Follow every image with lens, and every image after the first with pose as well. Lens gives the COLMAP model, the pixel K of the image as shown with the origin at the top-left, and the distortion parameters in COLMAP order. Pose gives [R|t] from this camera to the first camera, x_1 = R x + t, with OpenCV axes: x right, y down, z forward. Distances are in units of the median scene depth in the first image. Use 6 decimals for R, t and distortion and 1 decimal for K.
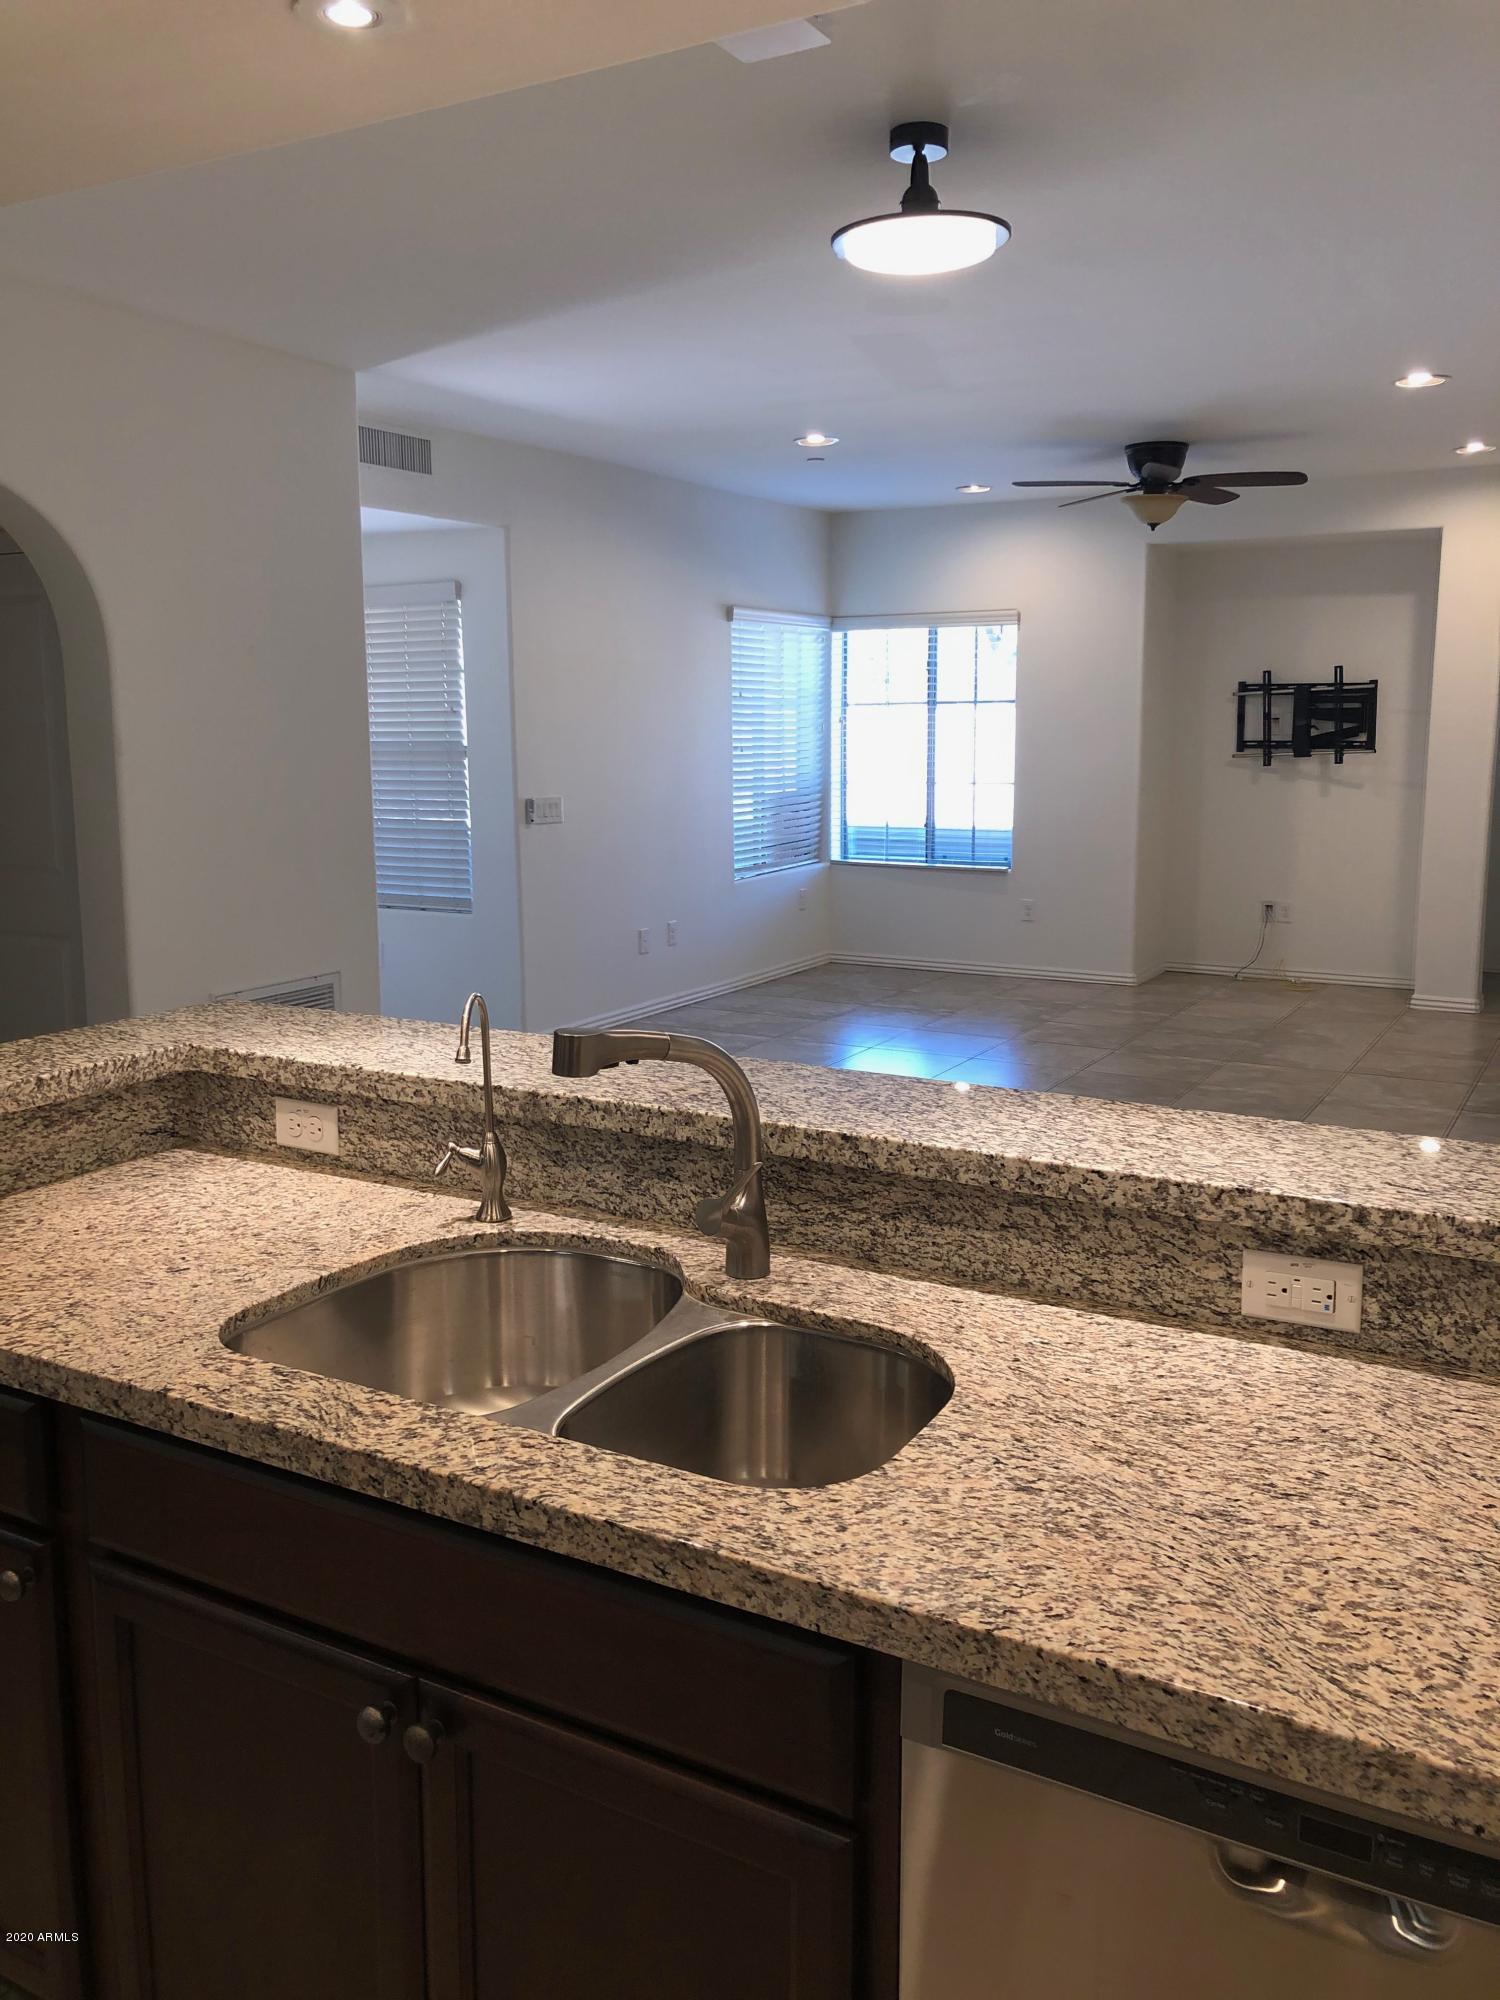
lens RADIAL K [[1637.2, 0, 750.0], [0, 1637.2, 1000.0], [0, 0, 1]] dist [0.009741, 0.005838]
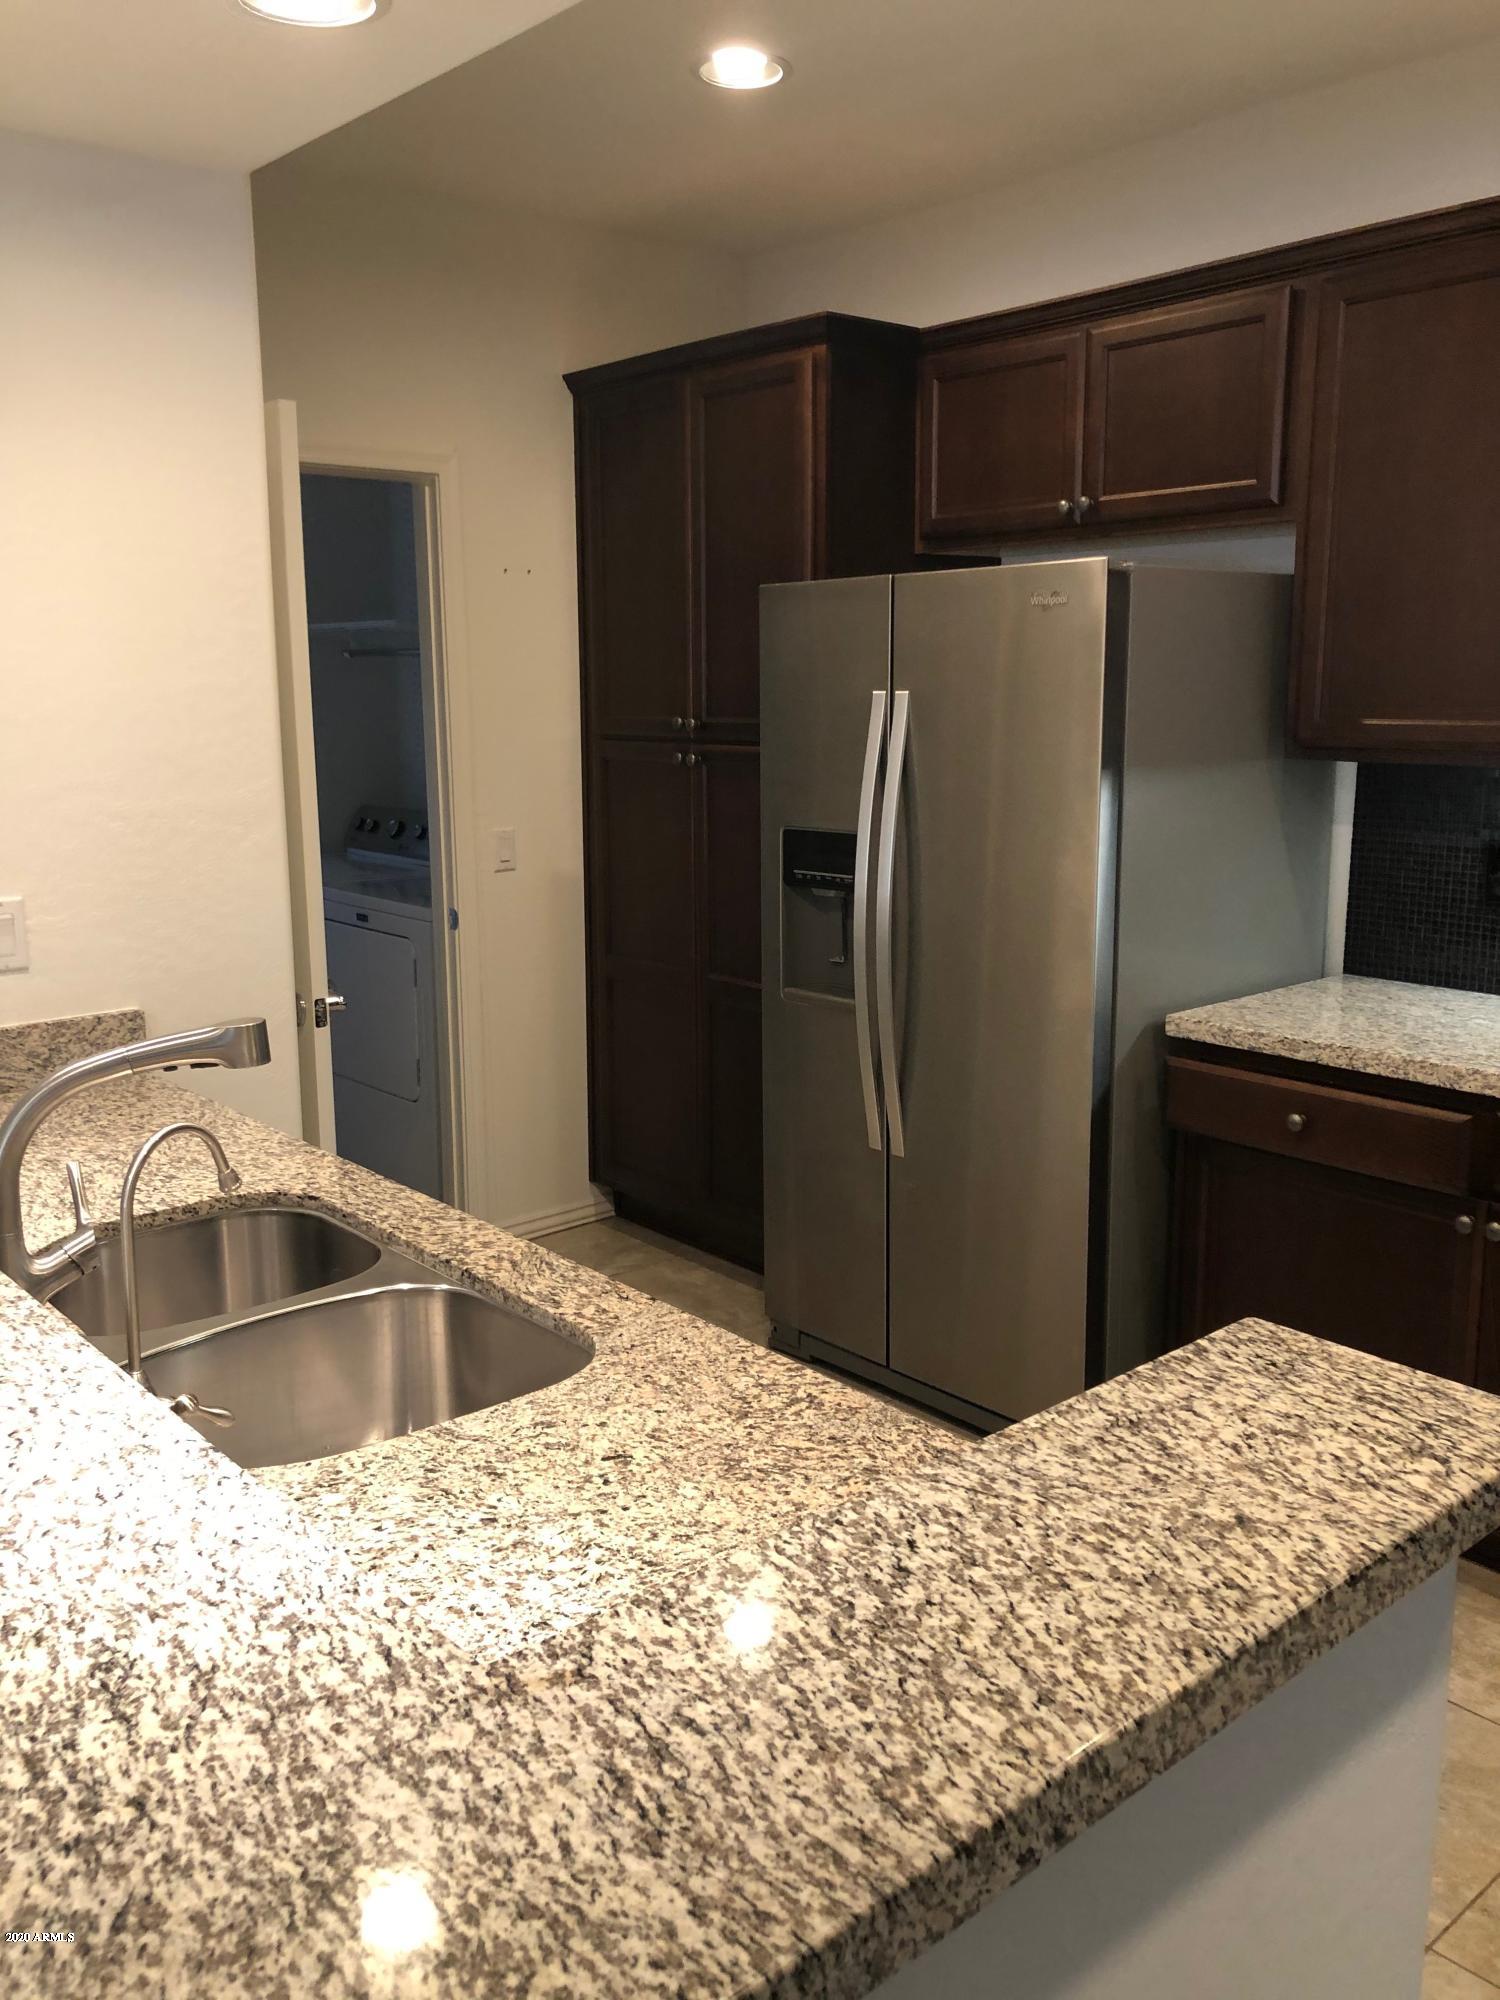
lens RADIAL K [[1637.2, 0, 750.0], [0, 1637.2, 1000.0], [0, 0, 1]] dist [0.009741, 0.005838]
pose [[-0.946266, -0.052628, 0.319079, -0.726905], [0.064800, 0.935801, 0.346521, -0.322389], [-0.316832, 0.348578, -0.882106, 1.800752]]
